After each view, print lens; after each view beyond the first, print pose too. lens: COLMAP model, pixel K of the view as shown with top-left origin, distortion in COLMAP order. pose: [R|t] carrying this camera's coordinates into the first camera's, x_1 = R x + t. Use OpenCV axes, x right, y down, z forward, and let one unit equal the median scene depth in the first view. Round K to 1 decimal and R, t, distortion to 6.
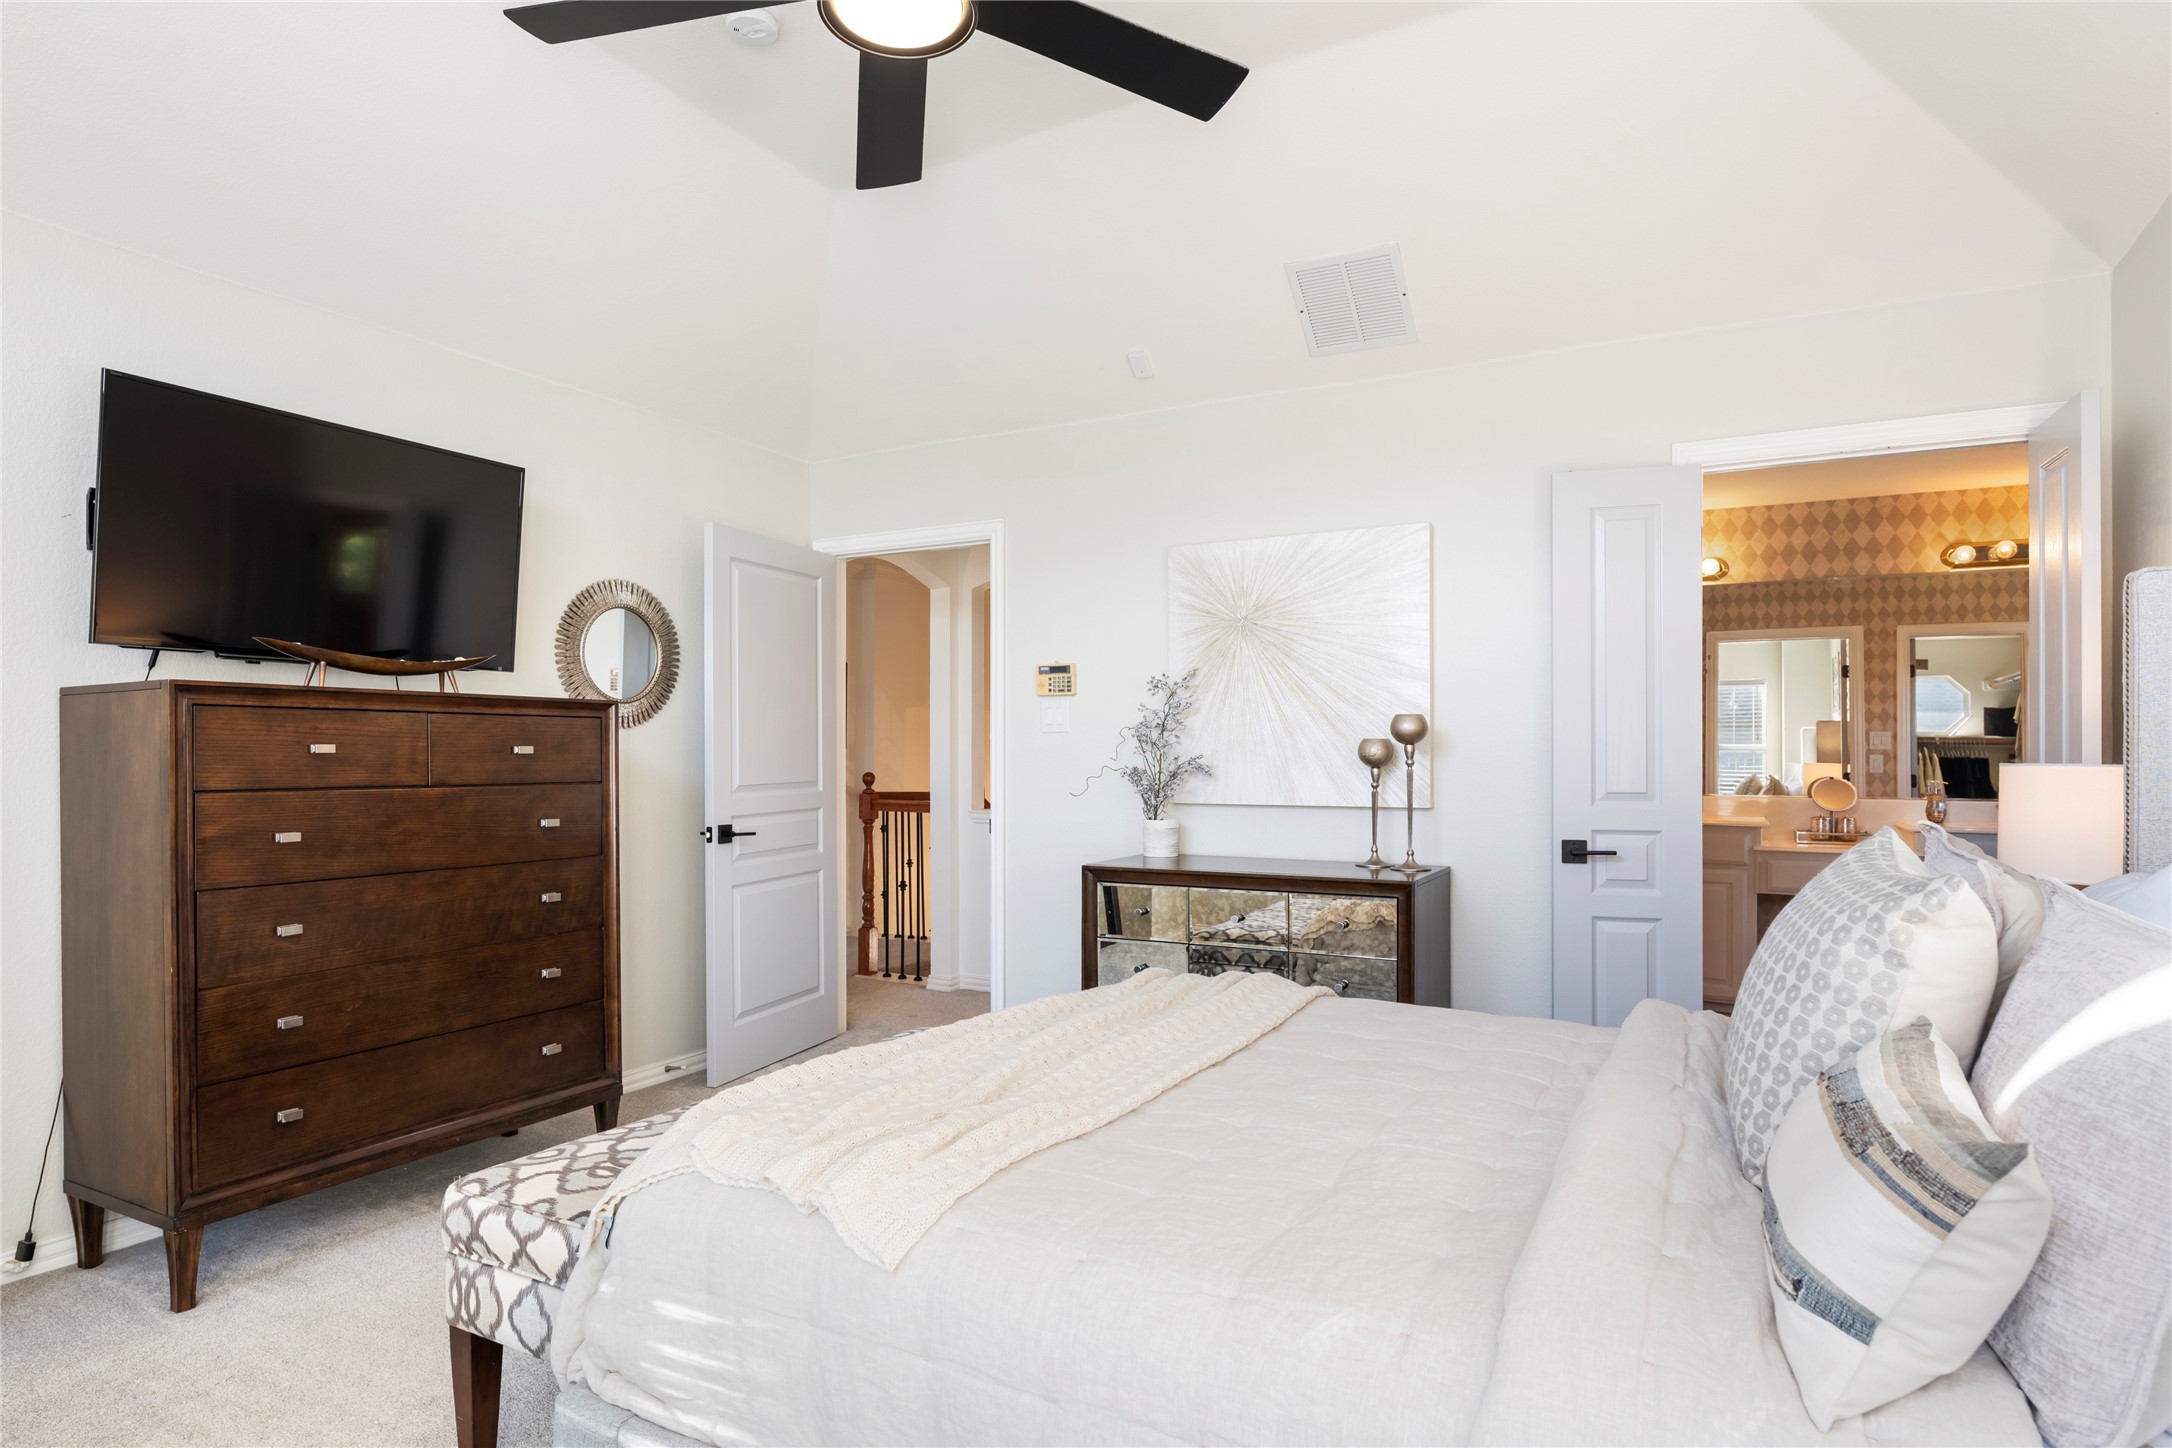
lens RADIAL K [[1195.8, 0, 1080.2], [0, 1195.8, 758.3], [0, 0, 1]] dist [-0.001912, -0.003484]
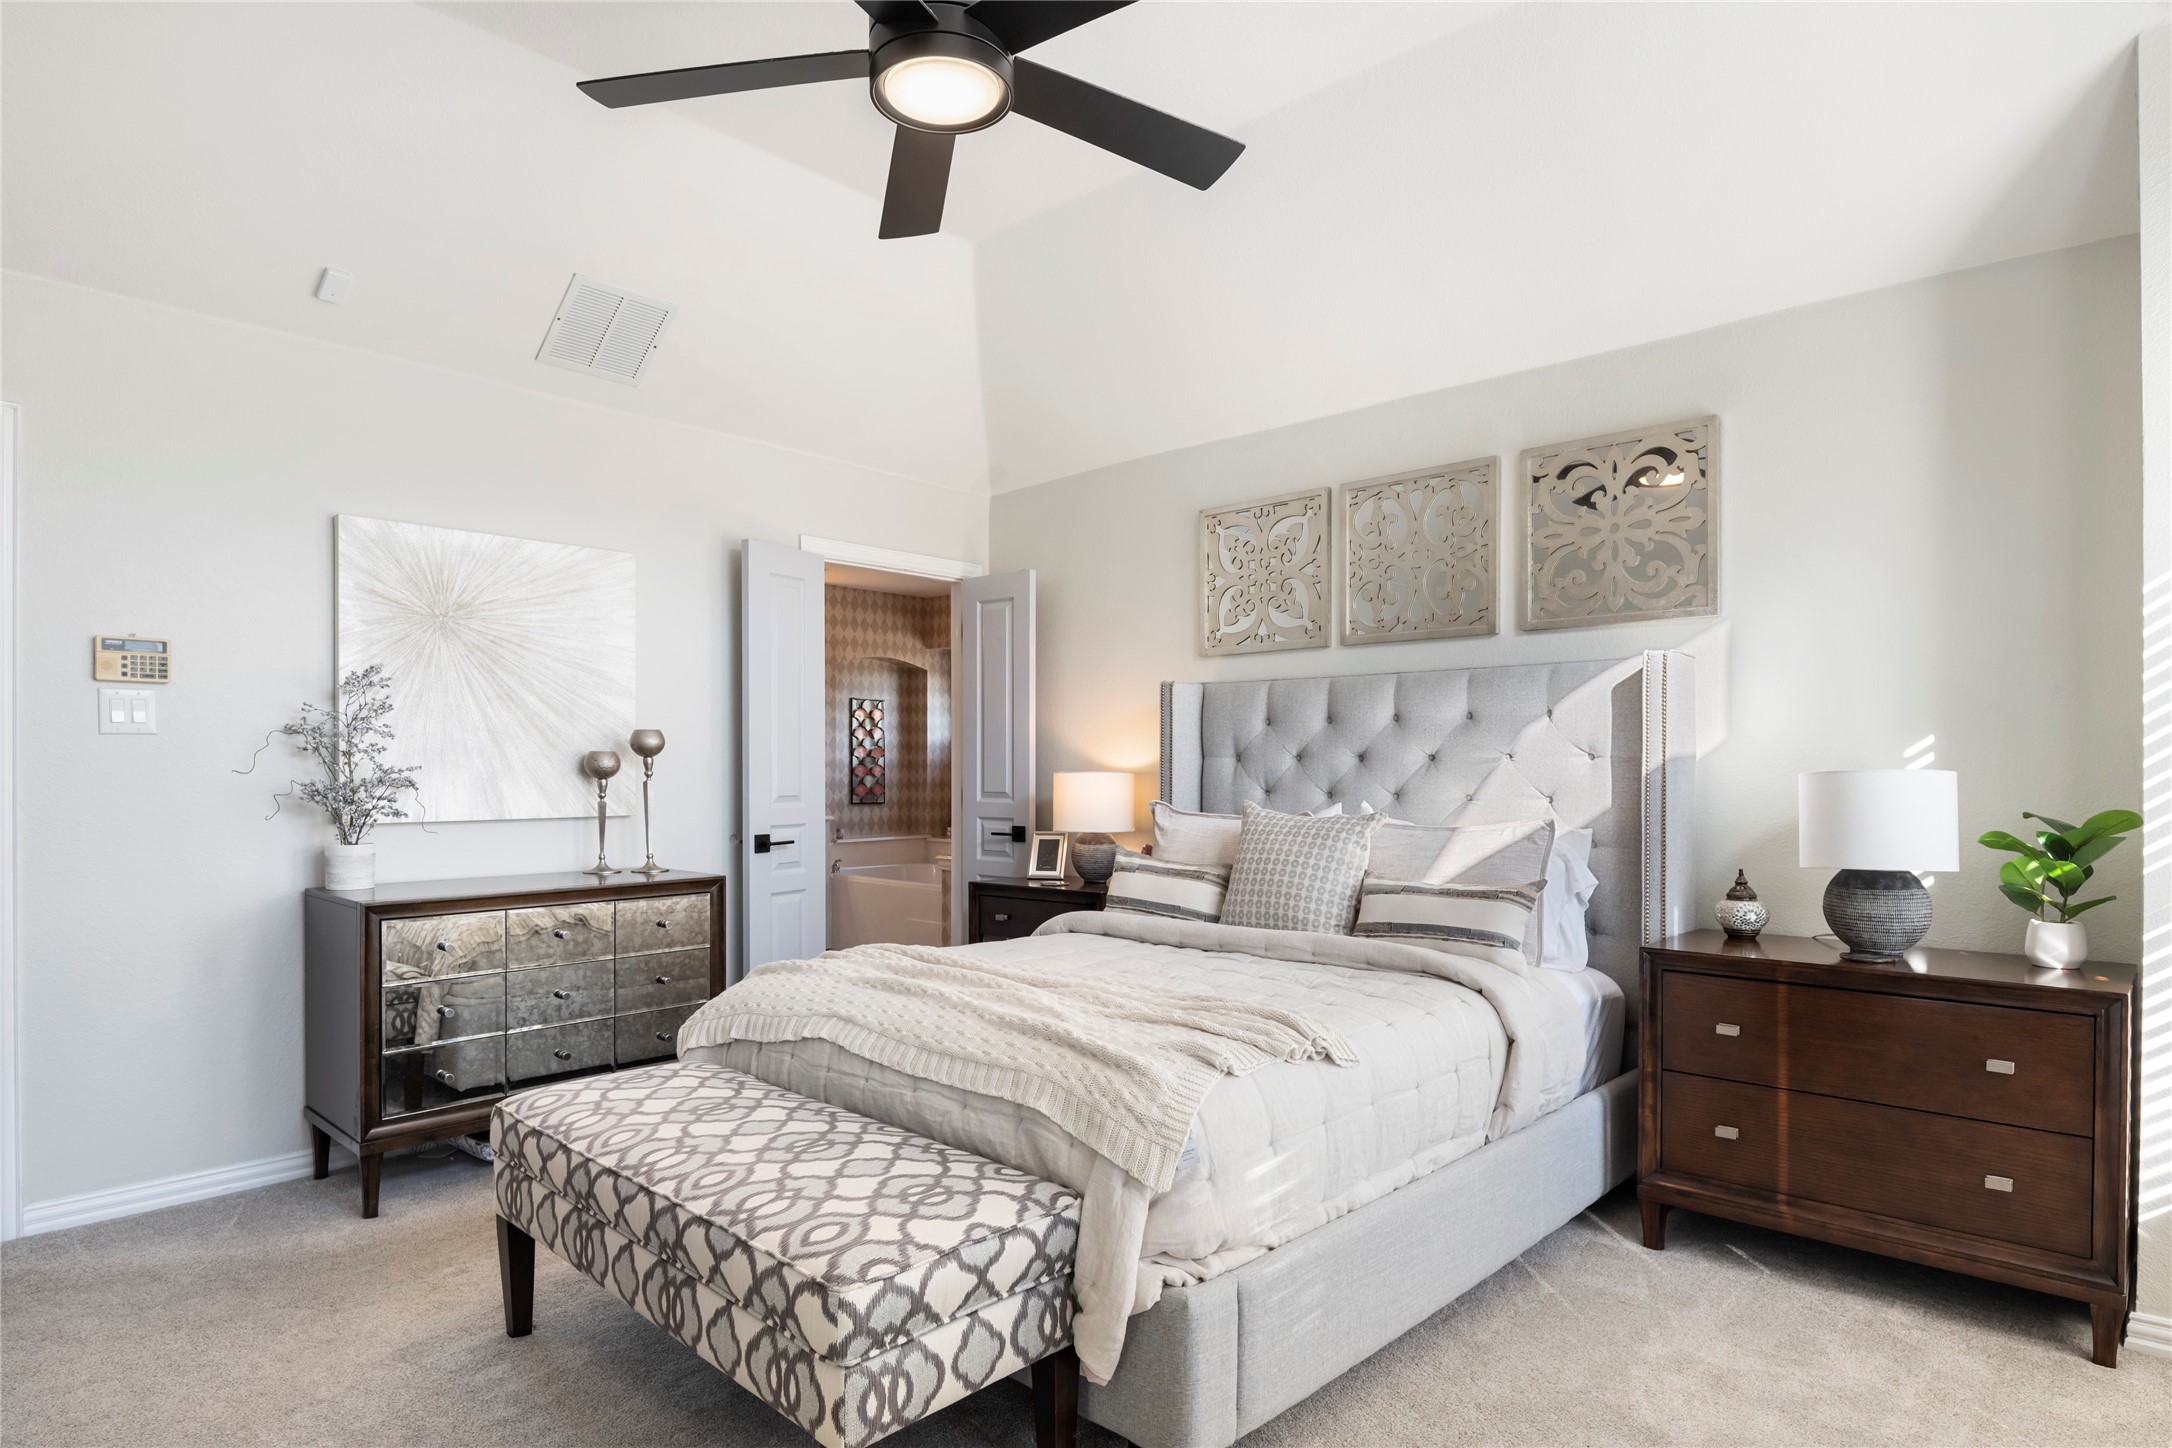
lens RADIAL K [[1192.0, 0, 1095.7], [0, 1192.0, 772.3], [0, 0, 1]] dist [0.017861, -0.000908]
pose [[0.242002, -0.002793, 0.970272, -0.462747], [0.001805, 0.999995, 0.002428, 0.000247], [-0.970274, 0.001164, 0.242006, 0.227486]]
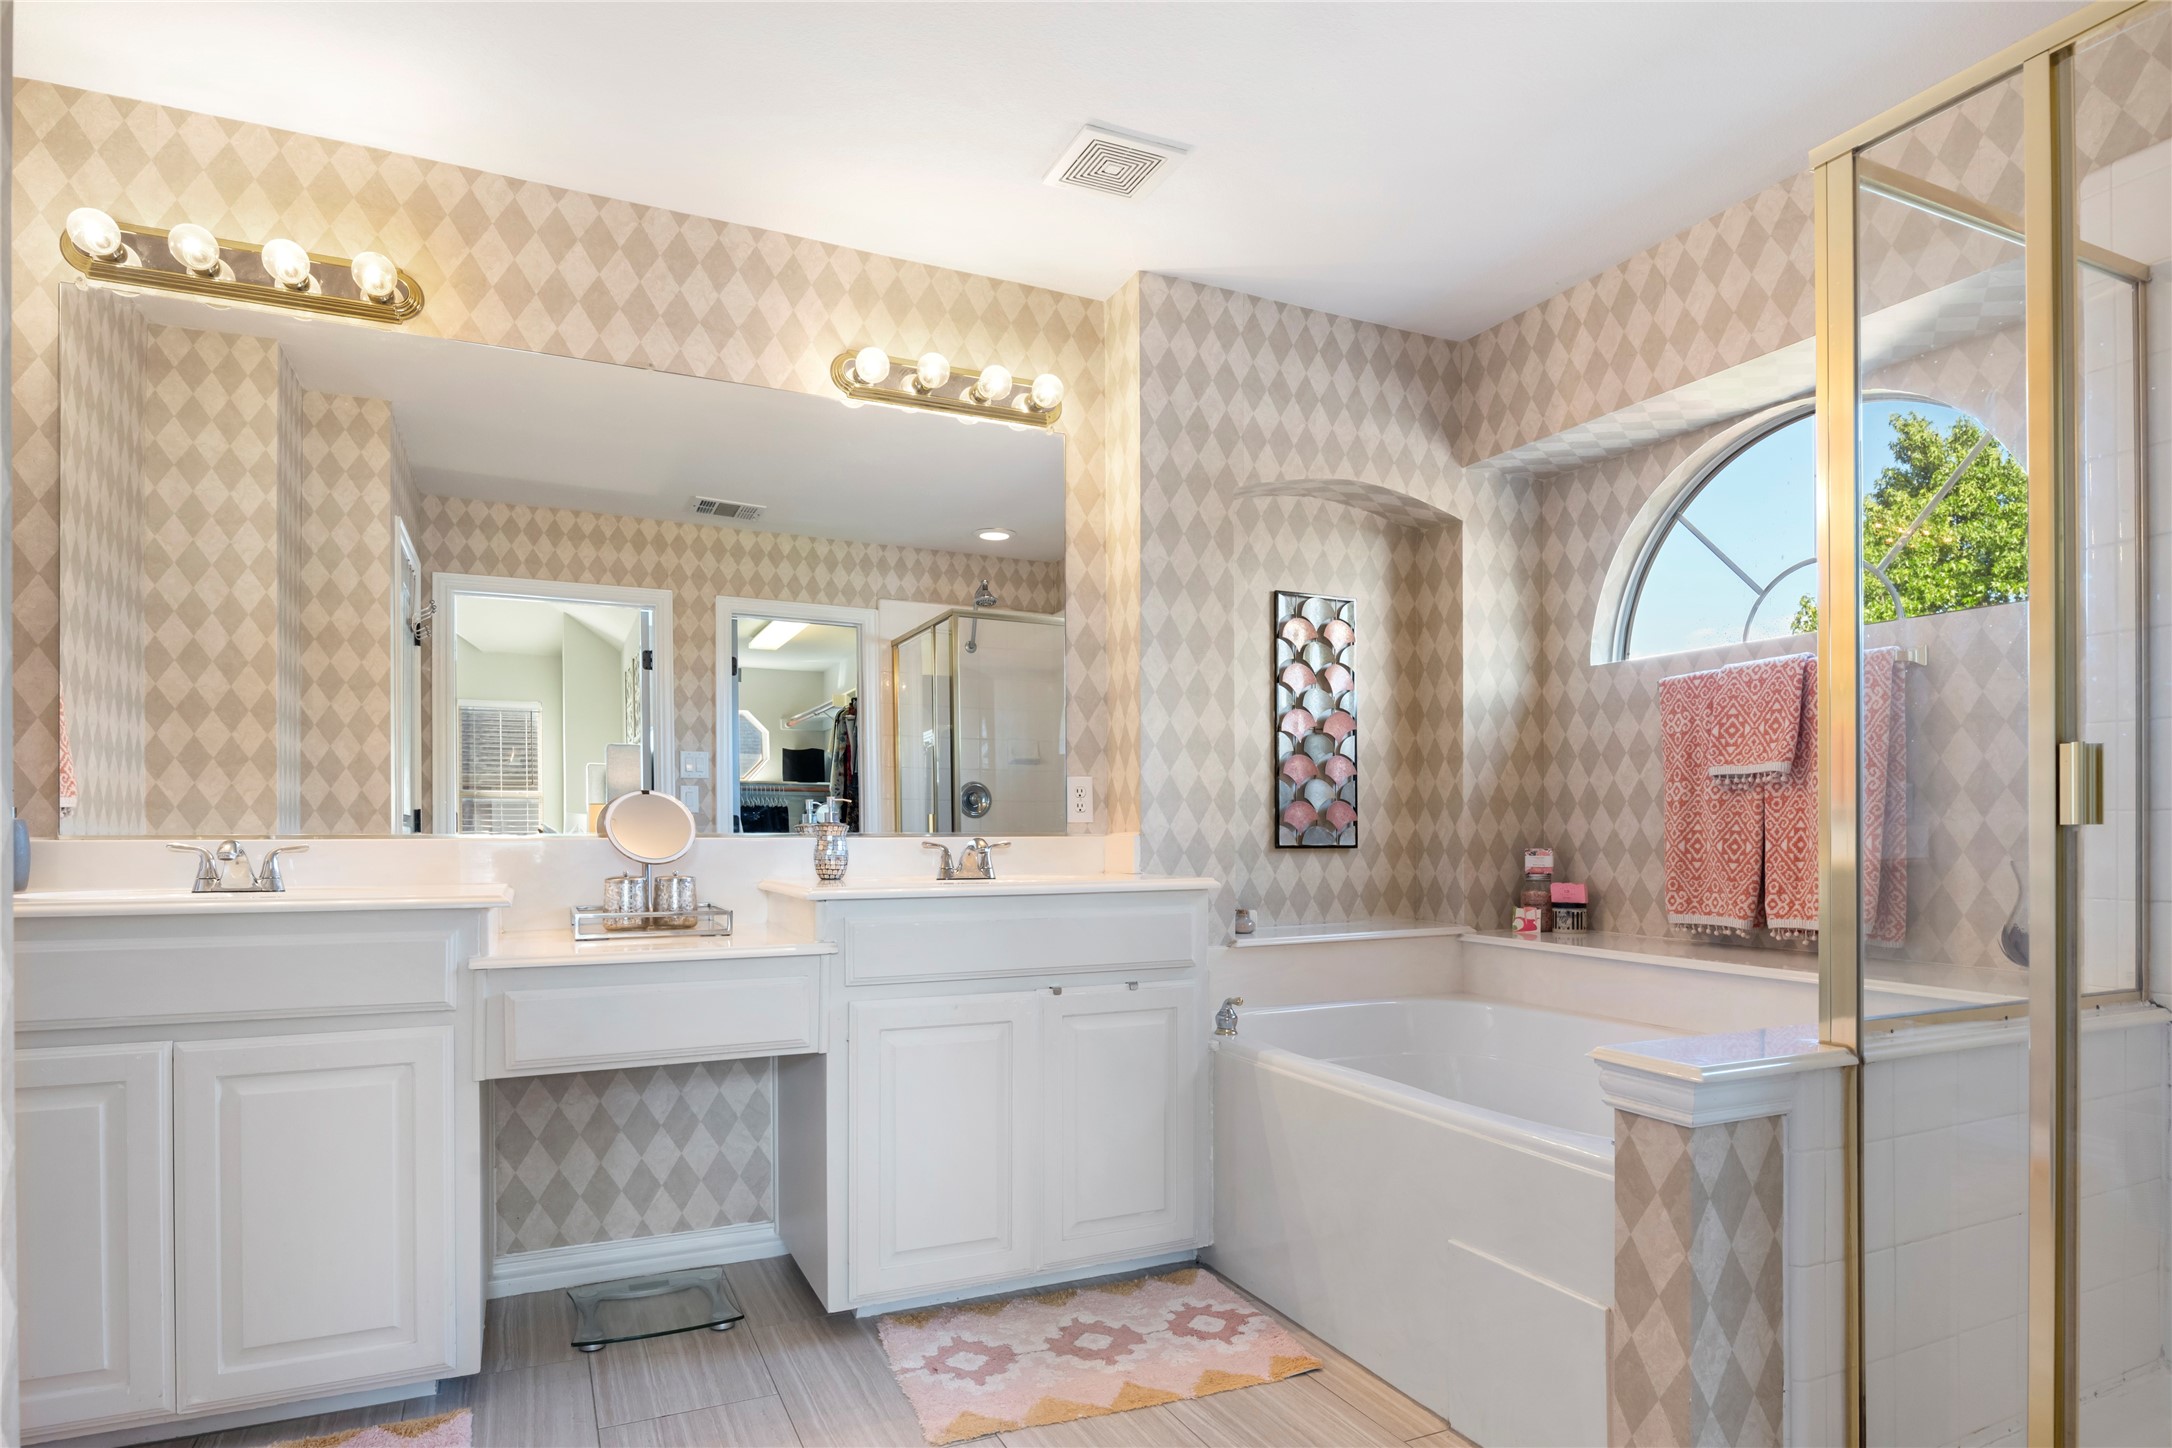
lens RADIAL K [[1193.9, 0, 1086.5], [0, 1193.9, 830.9], [0, 0, 1]] dist [-0.000831, -0.010583]
pose [[0.590959, -0.005045, 0.806686, 0.366907], [0.005925, 0.999981, 0.001914, 0.032427], [-0.806680, 0.003648, 0.590977, 0.604954]]
